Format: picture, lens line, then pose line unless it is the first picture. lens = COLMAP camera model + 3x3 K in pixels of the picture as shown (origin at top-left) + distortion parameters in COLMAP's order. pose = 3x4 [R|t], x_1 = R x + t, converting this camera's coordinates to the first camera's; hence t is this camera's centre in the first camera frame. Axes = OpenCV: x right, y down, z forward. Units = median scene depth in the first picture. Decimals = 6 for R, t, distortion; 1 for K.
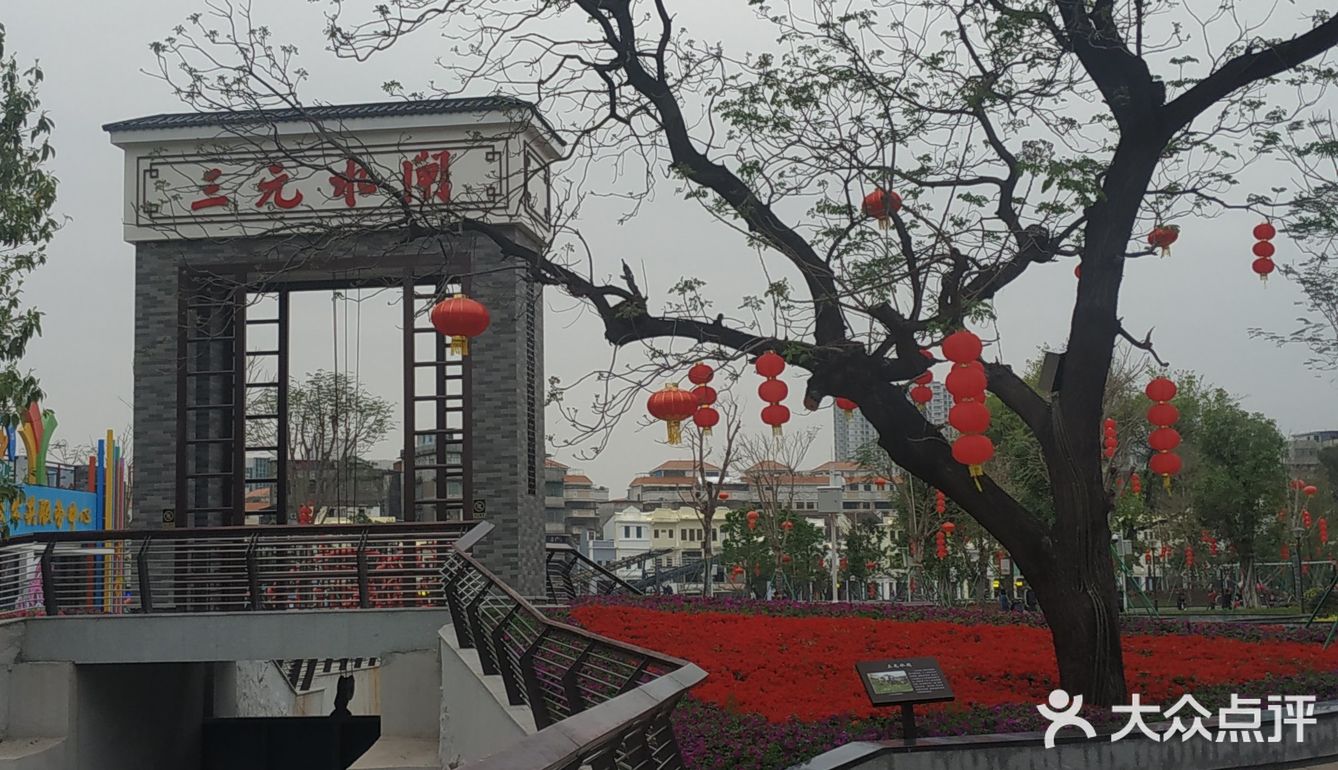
lens RADIAL K [[2159.2, 0, 669.0], [0, 2159.2, 385.0], [0, 0, 1]] dist [0.099546, -0.068109]
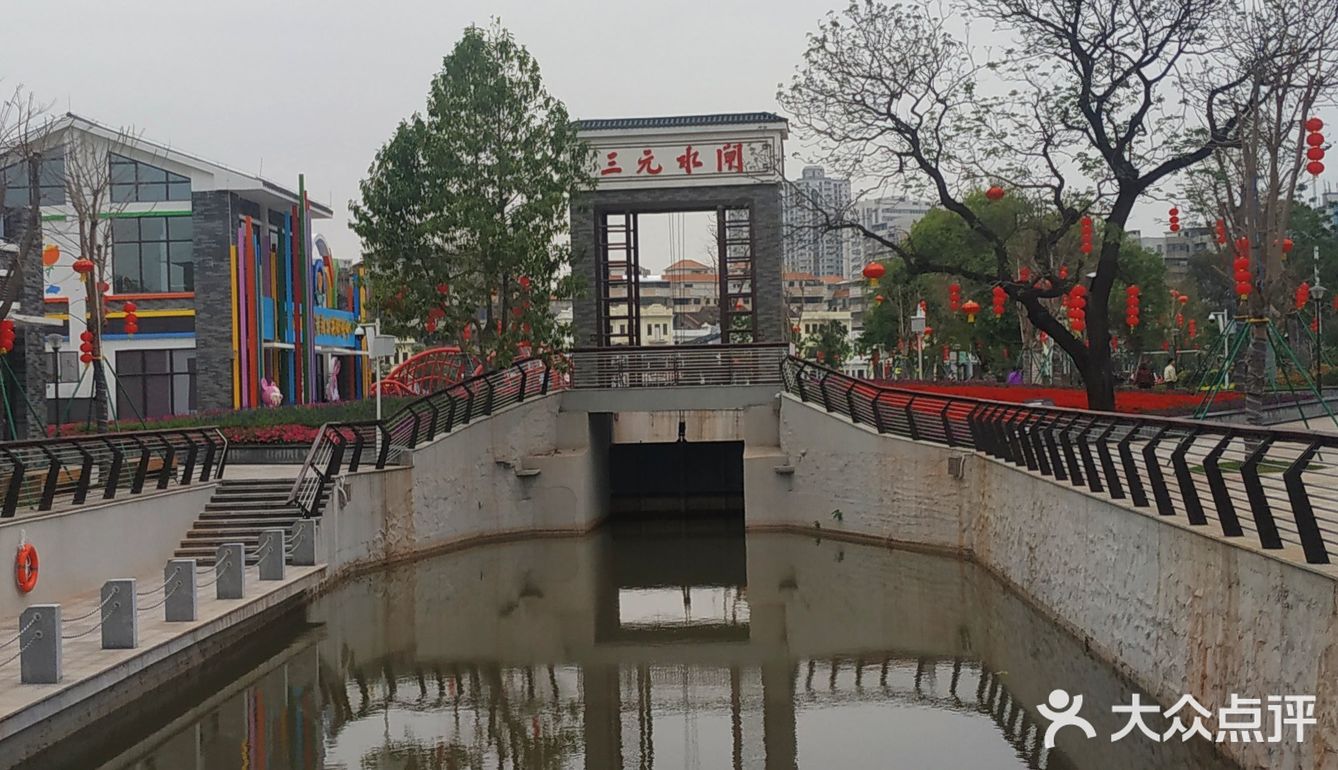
lens RADIAL K [[2159.2, 0, 669.0], [0, 2159.2, 385.0], [0, 0, 1]] dist [0.099546, -0.068109]
pose [[0.998380, -0.007148, 0.056445, -0.270937], [0.001638, 0.995277, 0.097063, -0.081737], [-0.056872, -0.096814, 0.993676, -0.876940]]
